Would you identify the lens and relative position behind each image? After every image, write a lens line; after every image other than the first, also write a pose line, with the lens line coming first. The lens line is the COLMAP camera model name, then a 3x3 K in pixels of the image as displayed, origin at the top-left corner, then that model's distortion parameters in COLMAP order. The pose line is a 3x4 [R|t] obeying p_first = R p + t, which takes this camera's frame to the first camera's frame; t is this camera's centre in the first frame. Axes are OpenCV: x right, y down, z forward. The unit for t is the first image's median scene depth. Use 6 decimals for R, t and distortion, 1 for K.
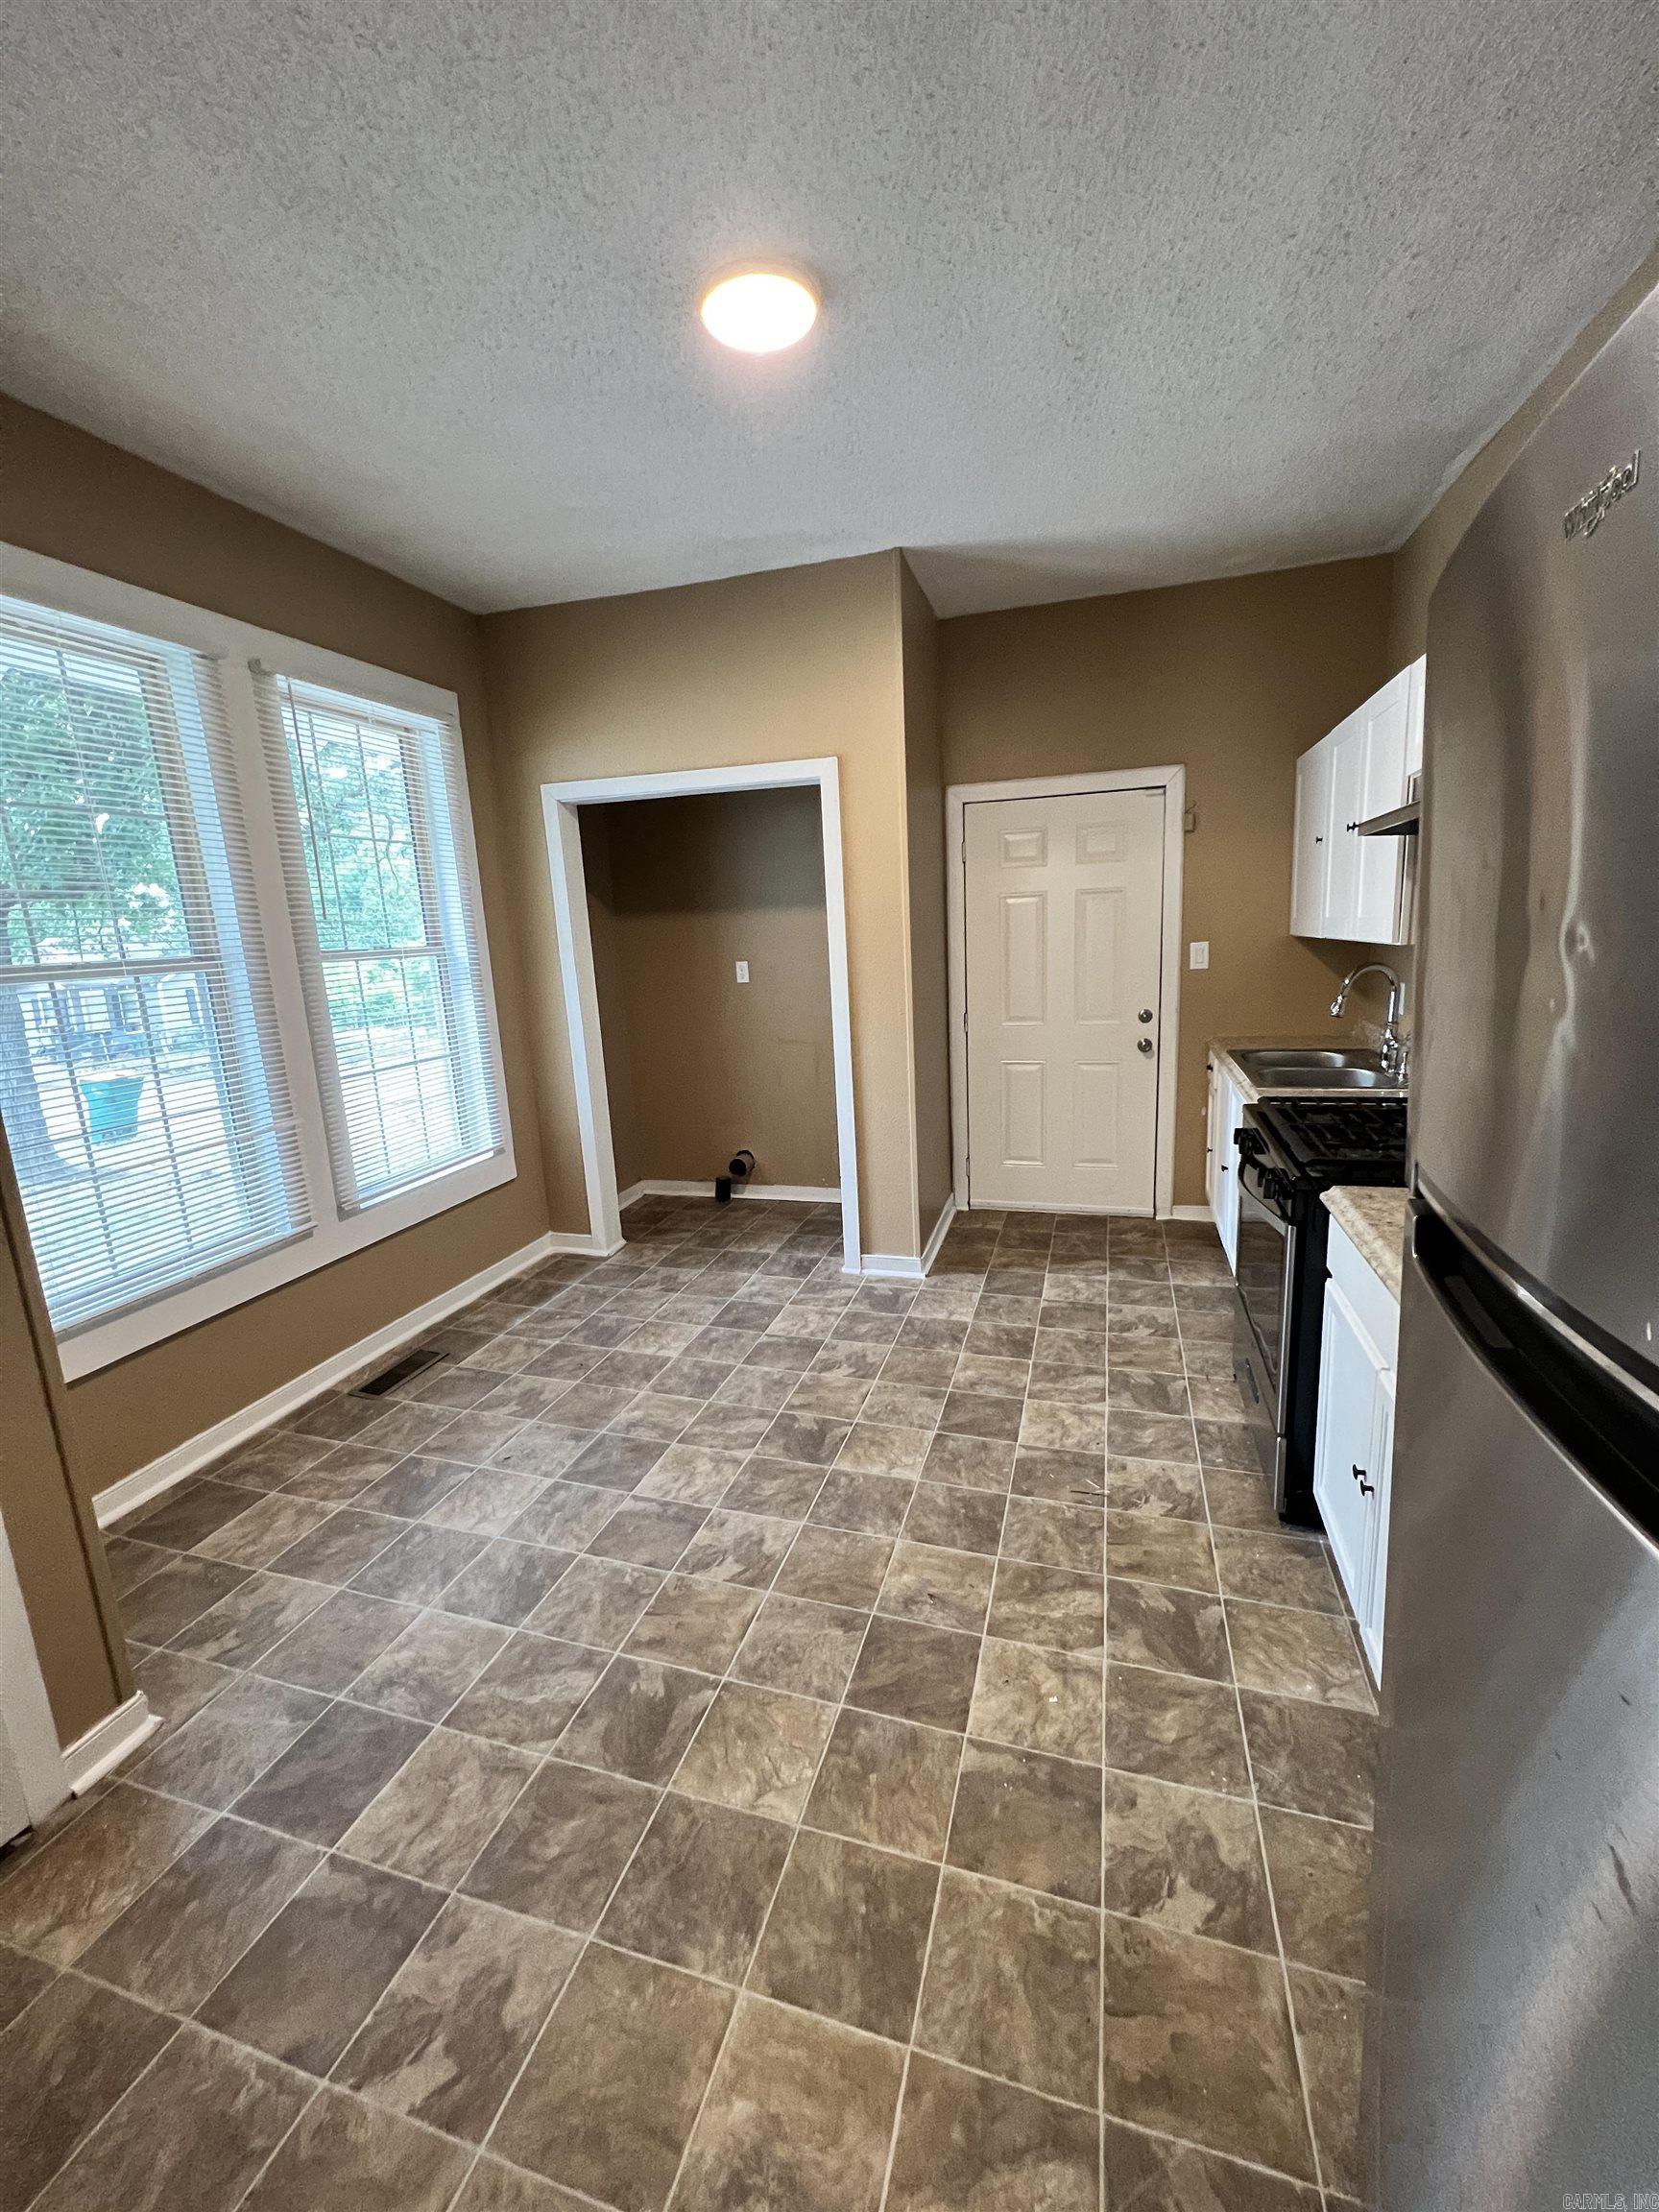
lens RADIAL K [[884.8, 0, 831.0], [0, 884.8, 1100.9], [0, 0, 1]] dist [-0.002197, 0.001052]
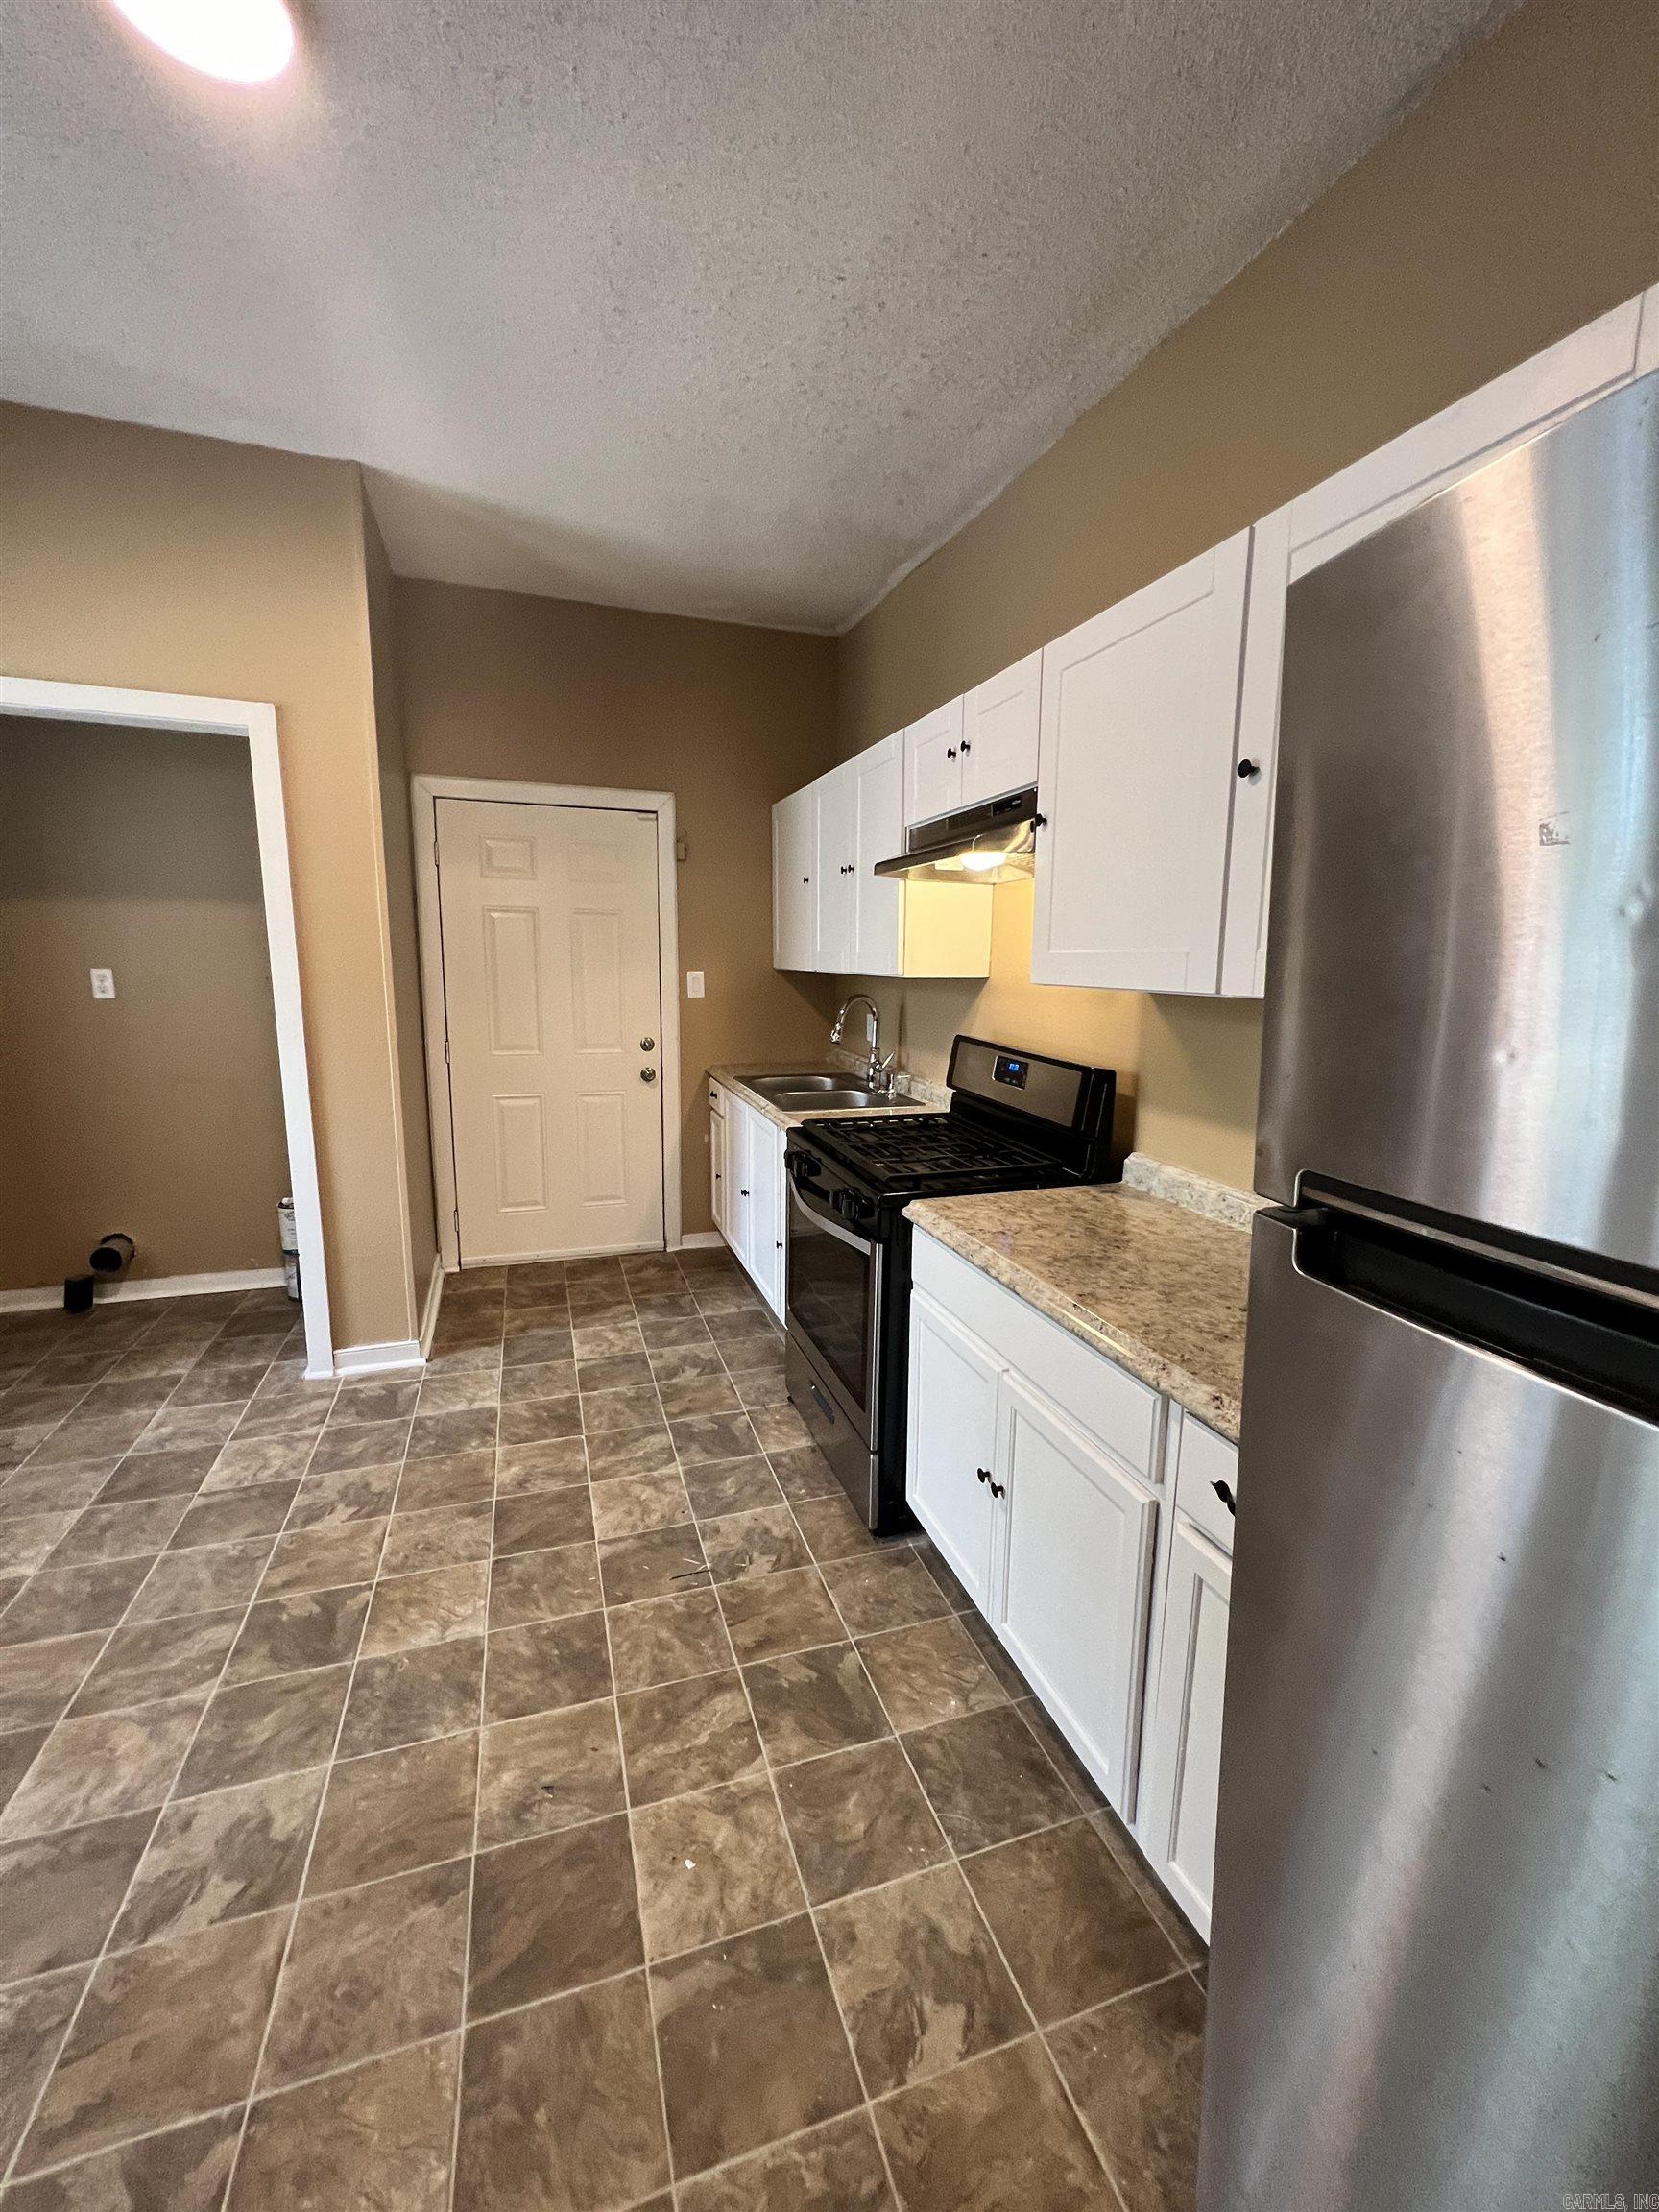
lens RADIAL K [[884.8, 0, 831.6], [0, 884.8, 1102.5], [0, 0, 1]] dist [-0.002197, 0.001052]
pose [[0.807520, -0.039302, 0.588530, -0.082098], [0.060655, 0.998021, -0.016577, -0.005119], [-0.586714, 0.049083, 0.808305, 0.144954]]
